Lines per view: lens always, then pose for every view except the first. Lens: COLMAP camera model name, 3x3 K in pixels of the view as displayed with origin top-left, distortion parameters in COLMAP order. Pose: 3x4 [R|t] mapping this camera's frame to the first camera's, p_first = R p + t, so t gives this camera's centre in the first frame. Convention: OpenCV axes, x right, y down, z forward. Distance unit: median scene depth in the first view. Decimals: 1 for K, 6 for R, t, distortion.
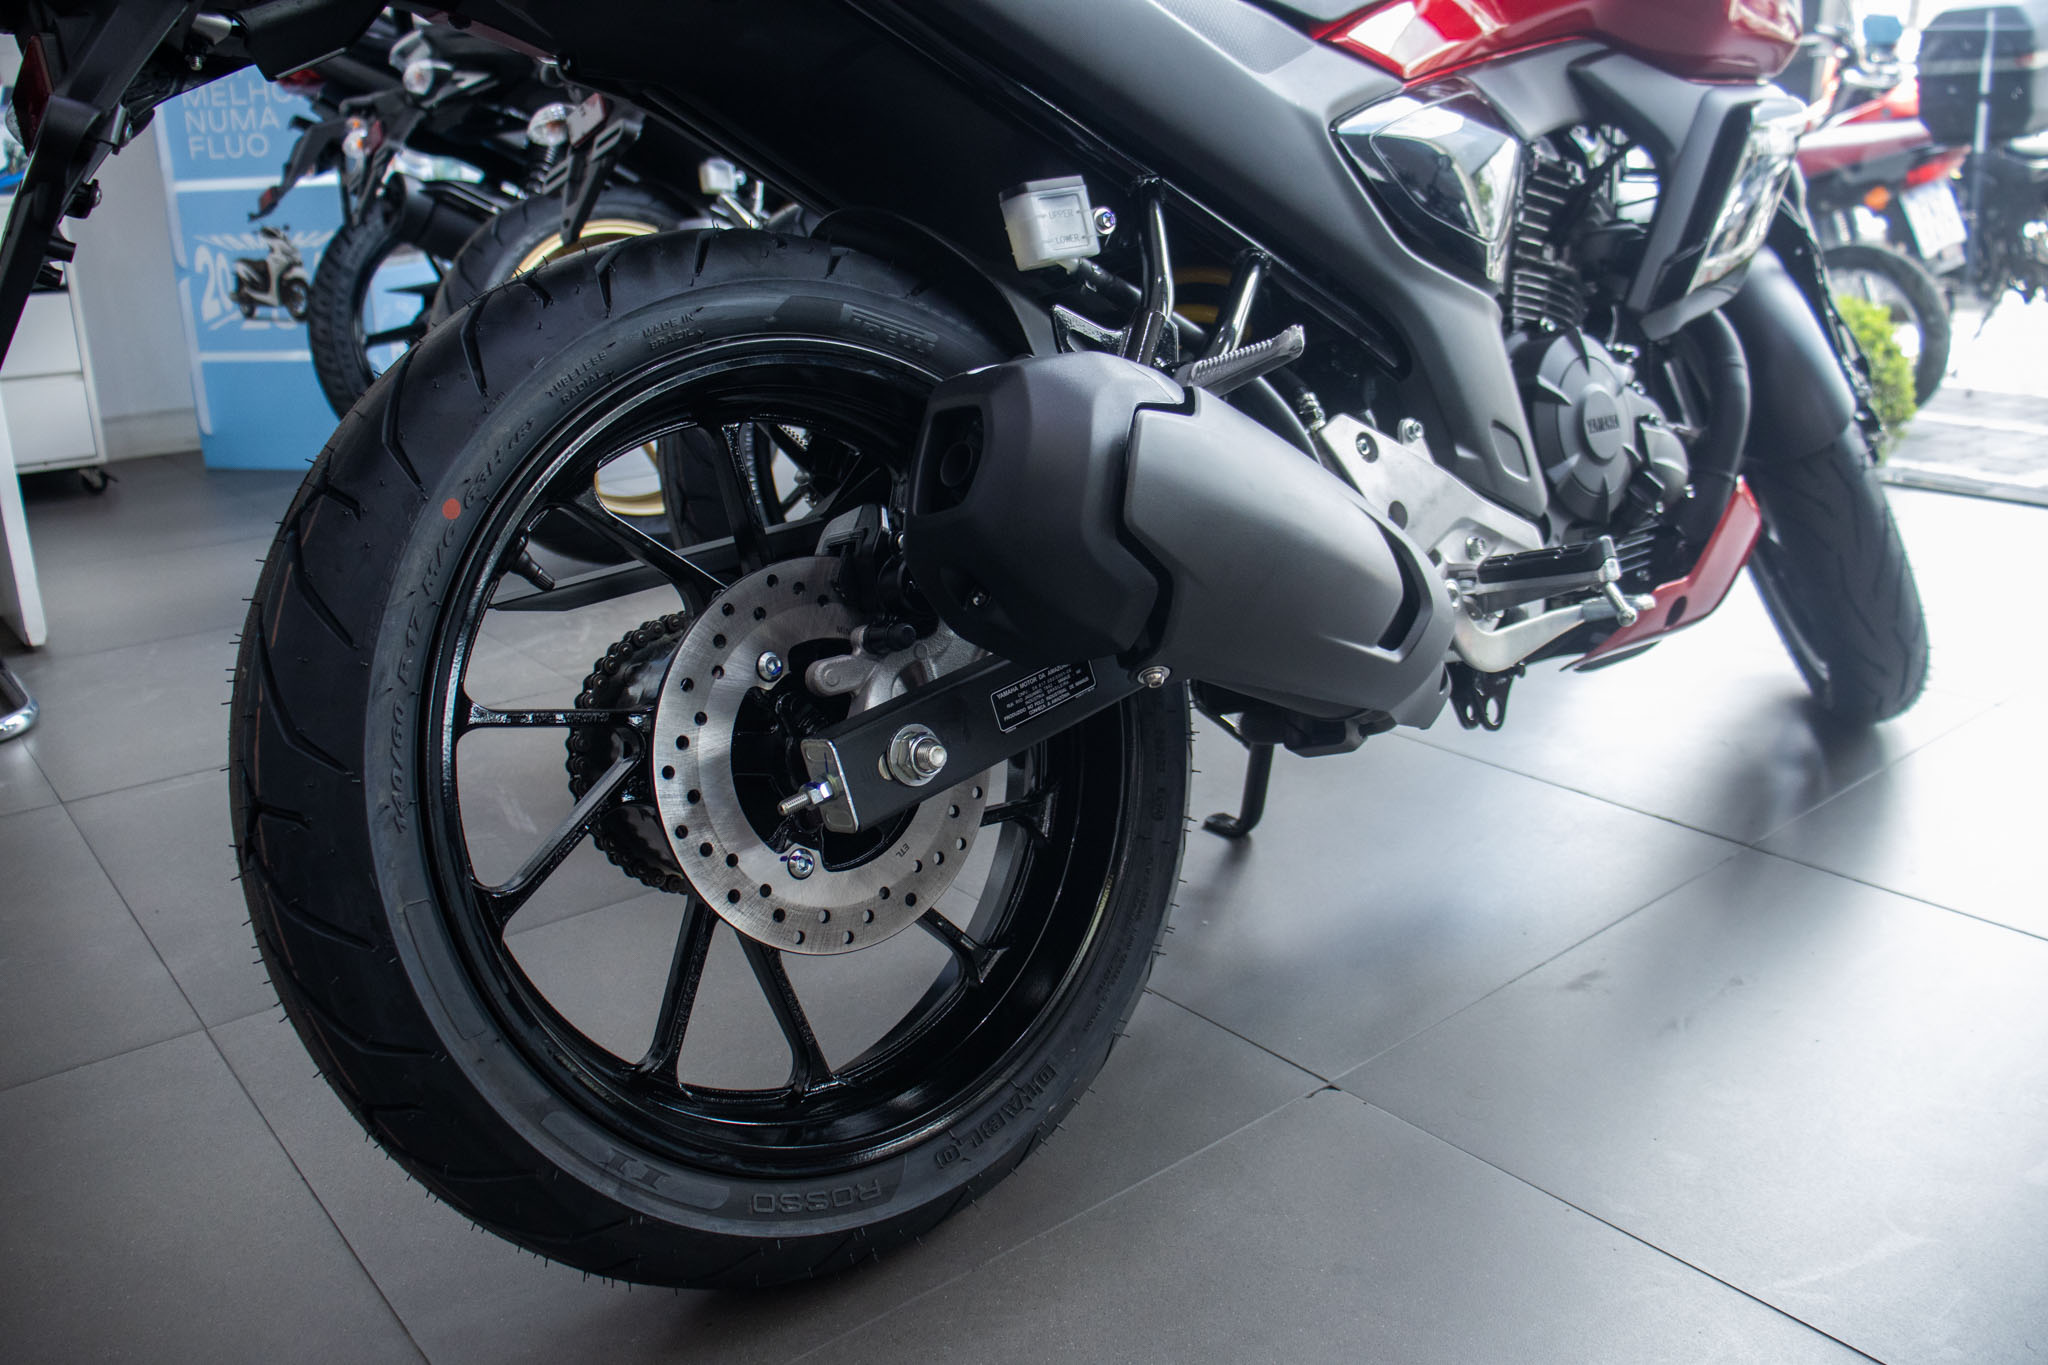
lens RADIAL K [[1714.5, 0, 991.4], [0, 1714.5, 611.5], [0, 0, 1]] dist [-0.198008, 0.184632]
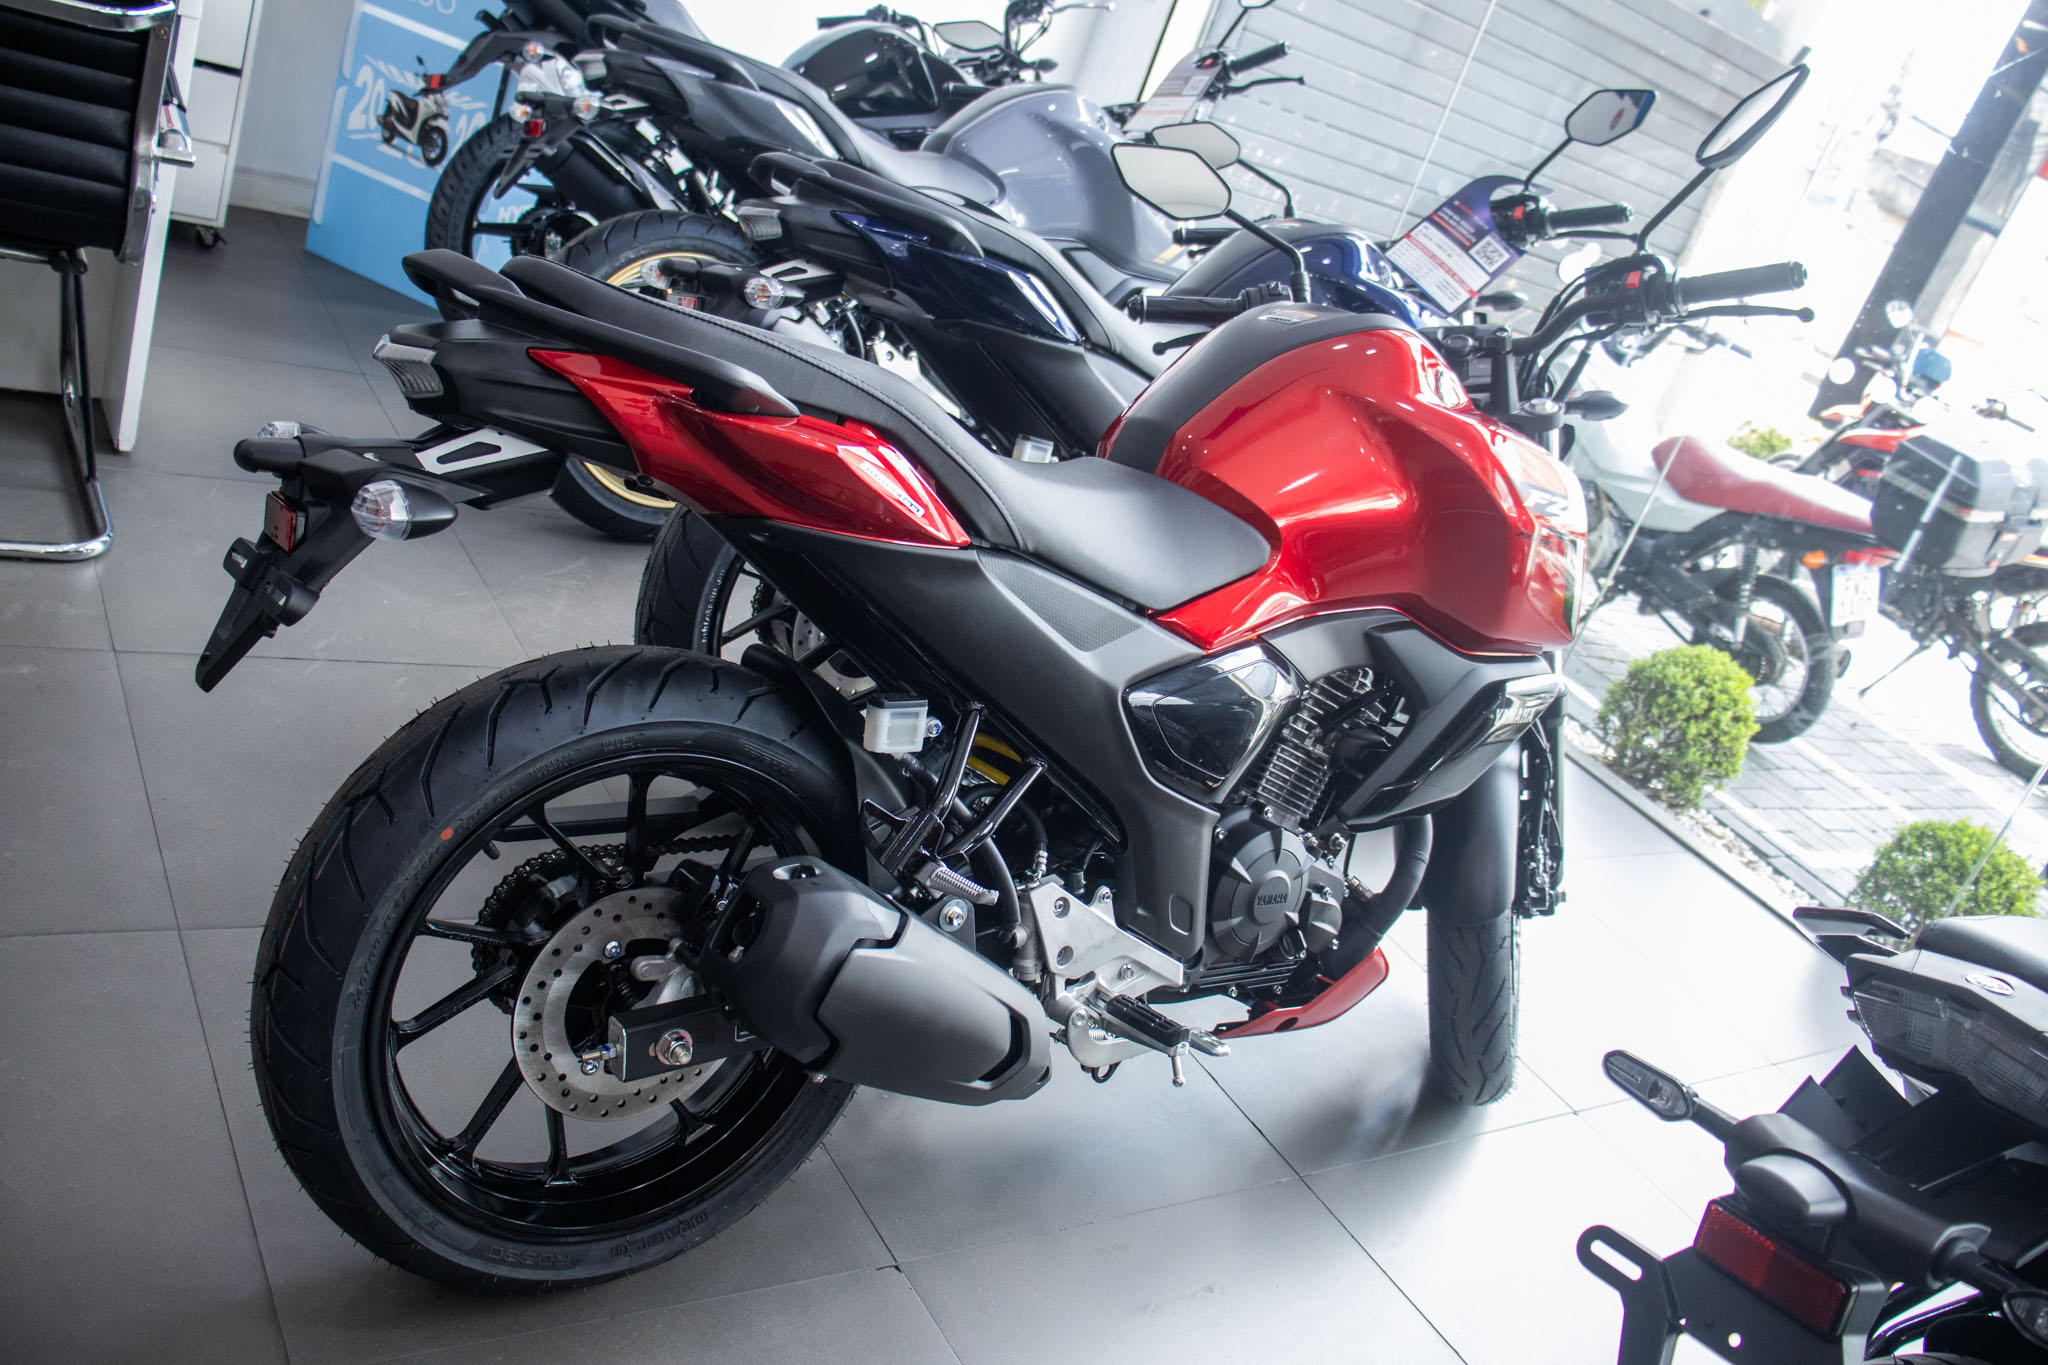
lens RADIAL K [[1714.5, 0, 991.4], [0, 1714.5, 611.5], [0, 0, 1]] dist [-0.198008, 0.184632]
pose [[0.930622, 0.364859, 0.028626, 0.030127], [-0.365964, 0.926980, 0.082332, -0.419990], [0.003504, -0.087097, 0.996194, -0.423469]]
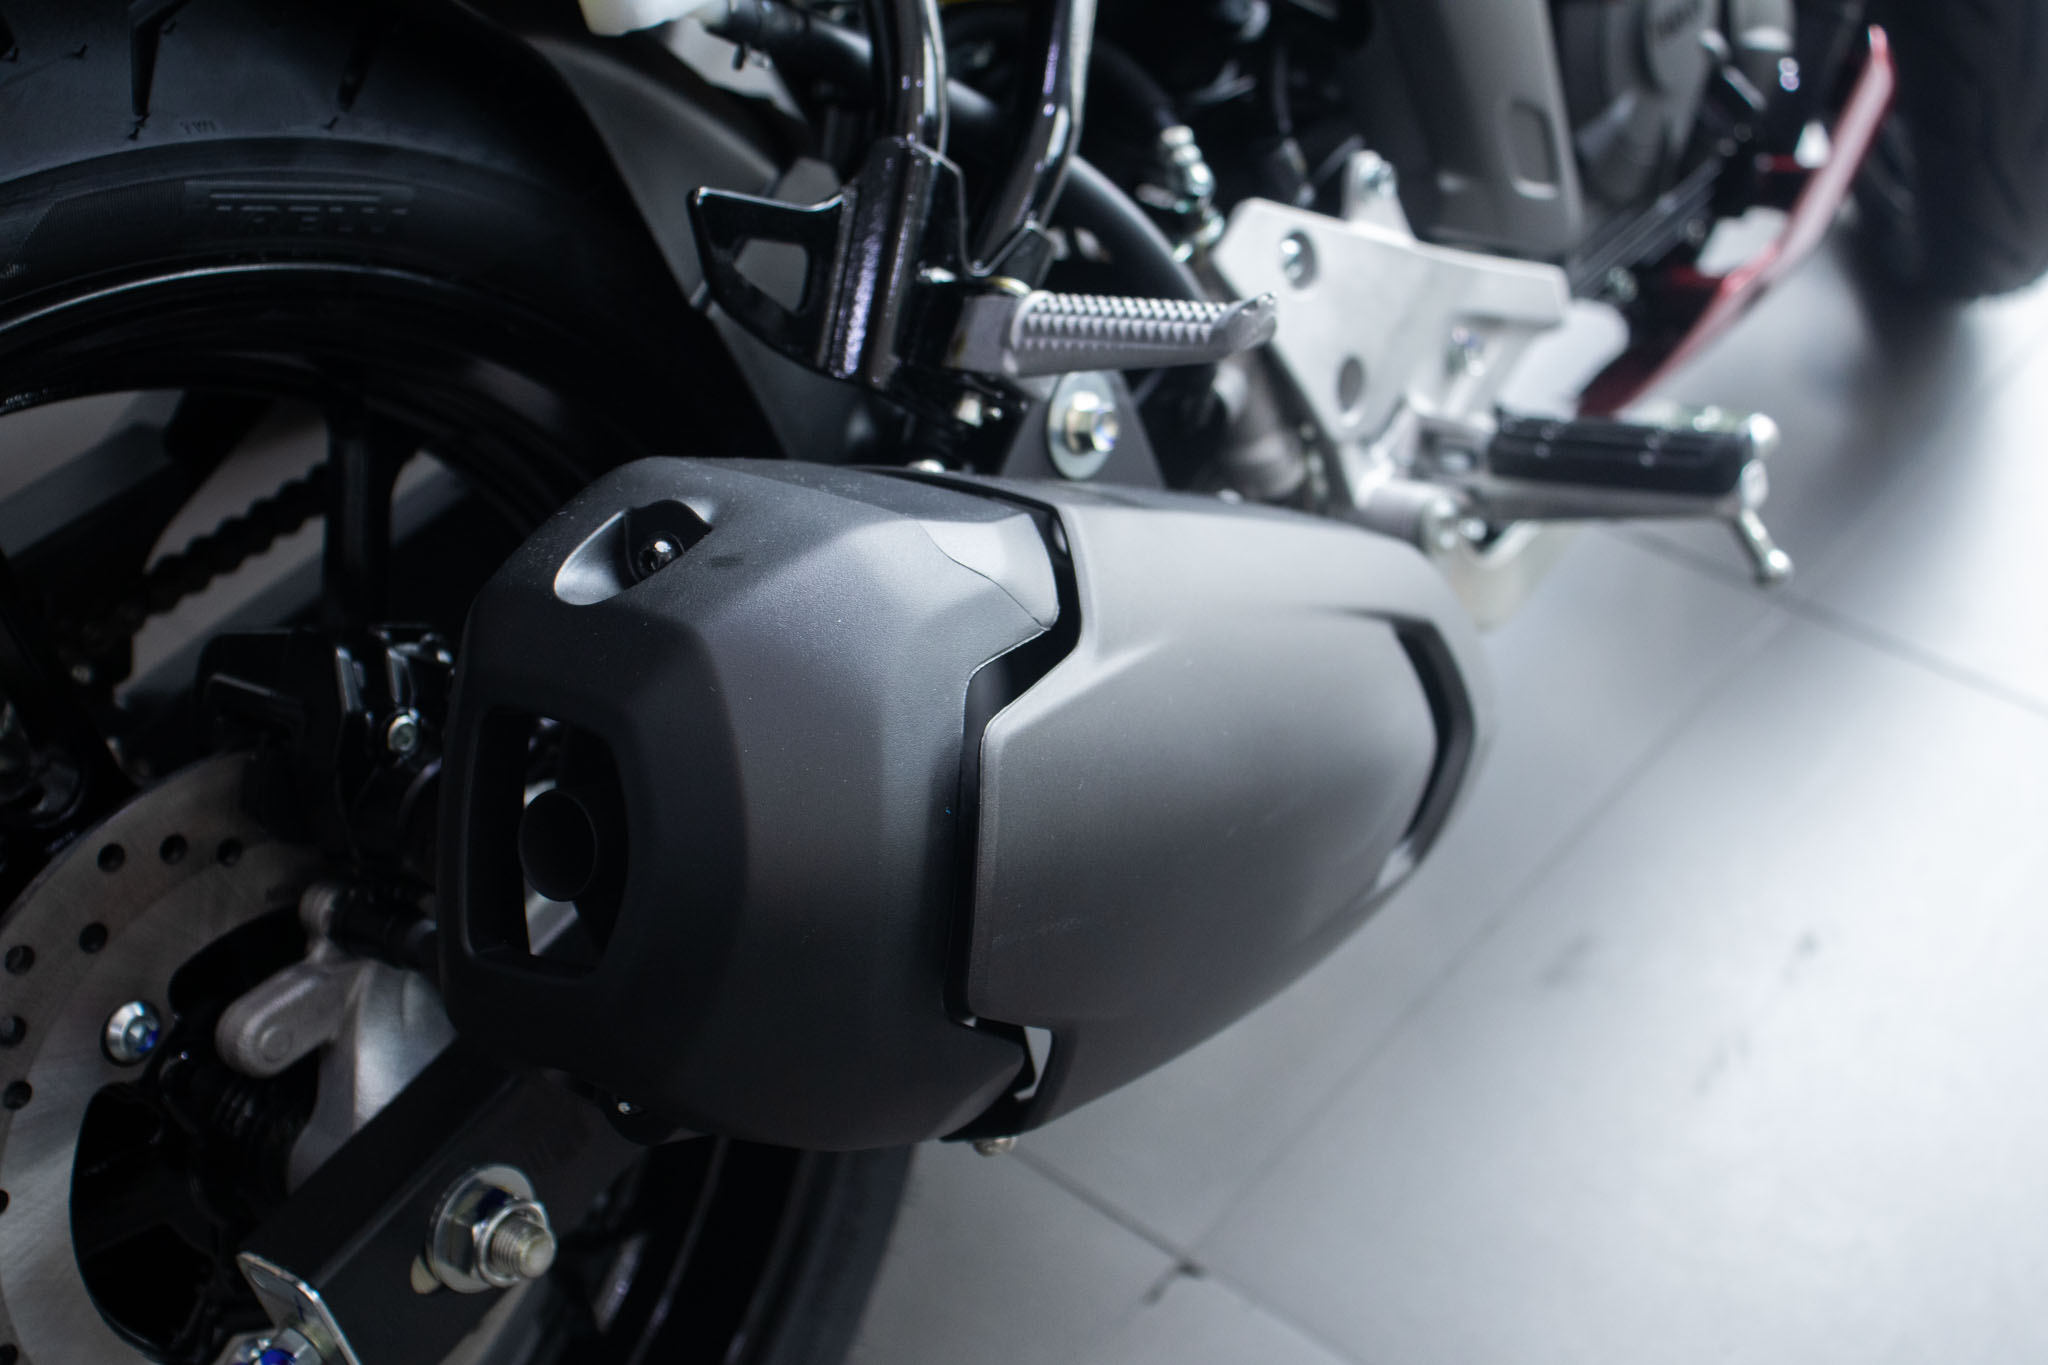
lens RADIAL K [[2570.9, 0, 1024.0], [0, 2570.9, 682.5], [0, 0, 1]] dist [-0.000426, 0.020858]
pose [[0.971734, -0.094700, 0.216251, -0.030273], [0.006899, 0.927018, 0.374954, -0.258526], [-0.235976, -0.362864, 0.901468, 0.288193]]
